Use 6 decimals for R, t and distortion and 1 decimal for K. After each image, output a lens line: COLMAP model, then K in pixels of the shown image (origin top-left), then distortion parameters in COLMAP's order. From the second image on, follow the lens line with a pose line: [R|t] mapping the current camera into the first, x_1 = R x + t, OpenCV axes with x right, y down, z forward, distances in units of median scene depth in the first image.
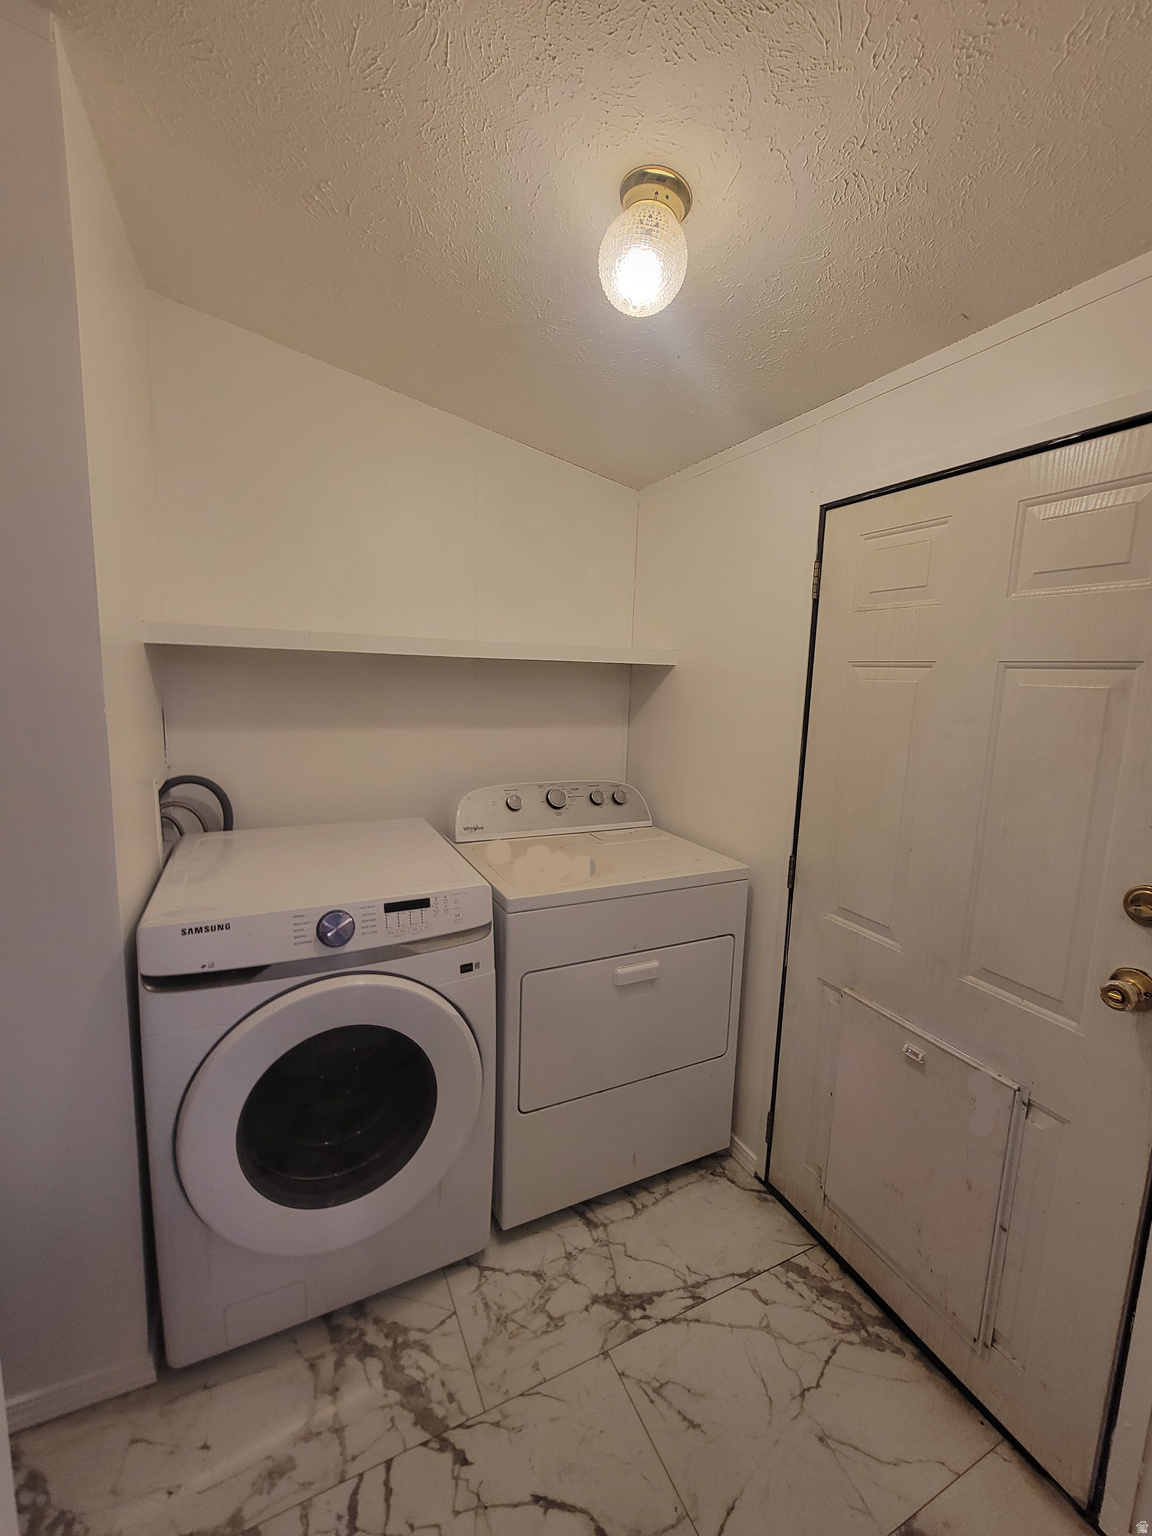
lens RADIAL K [[628.8, 0, 577.6], [0, 628.8, 748.2], [0, 0, 1]] dist [-0.005244, 0.002239]
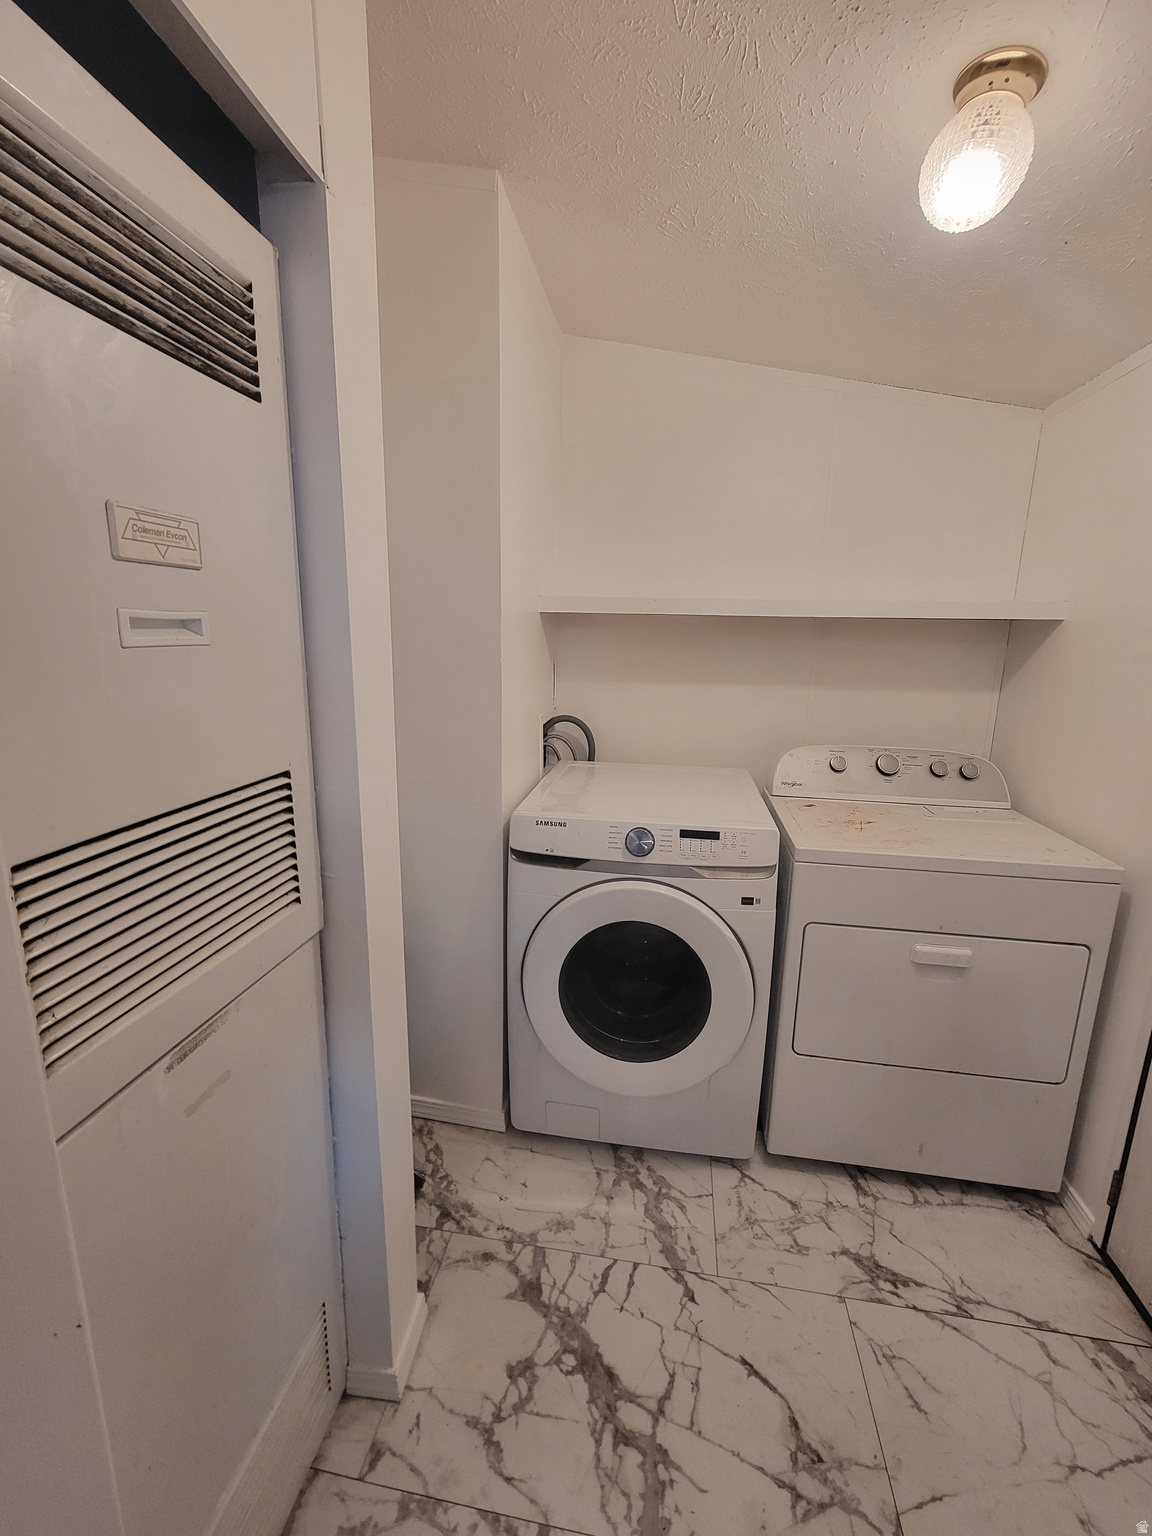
lens RADIAL K [[628.8, 0, 576.5], [0, 628.8, 737.6], [0, 0, 1]] dist [-0.005244, 0.002239]
pose [[0.821177, 0.079190, -0.565153, 0.173620], [-0.059572, 0.996810, 0.053115, 0.026355], [0.567556, -0.009949, 0.823275, -0.065698]]
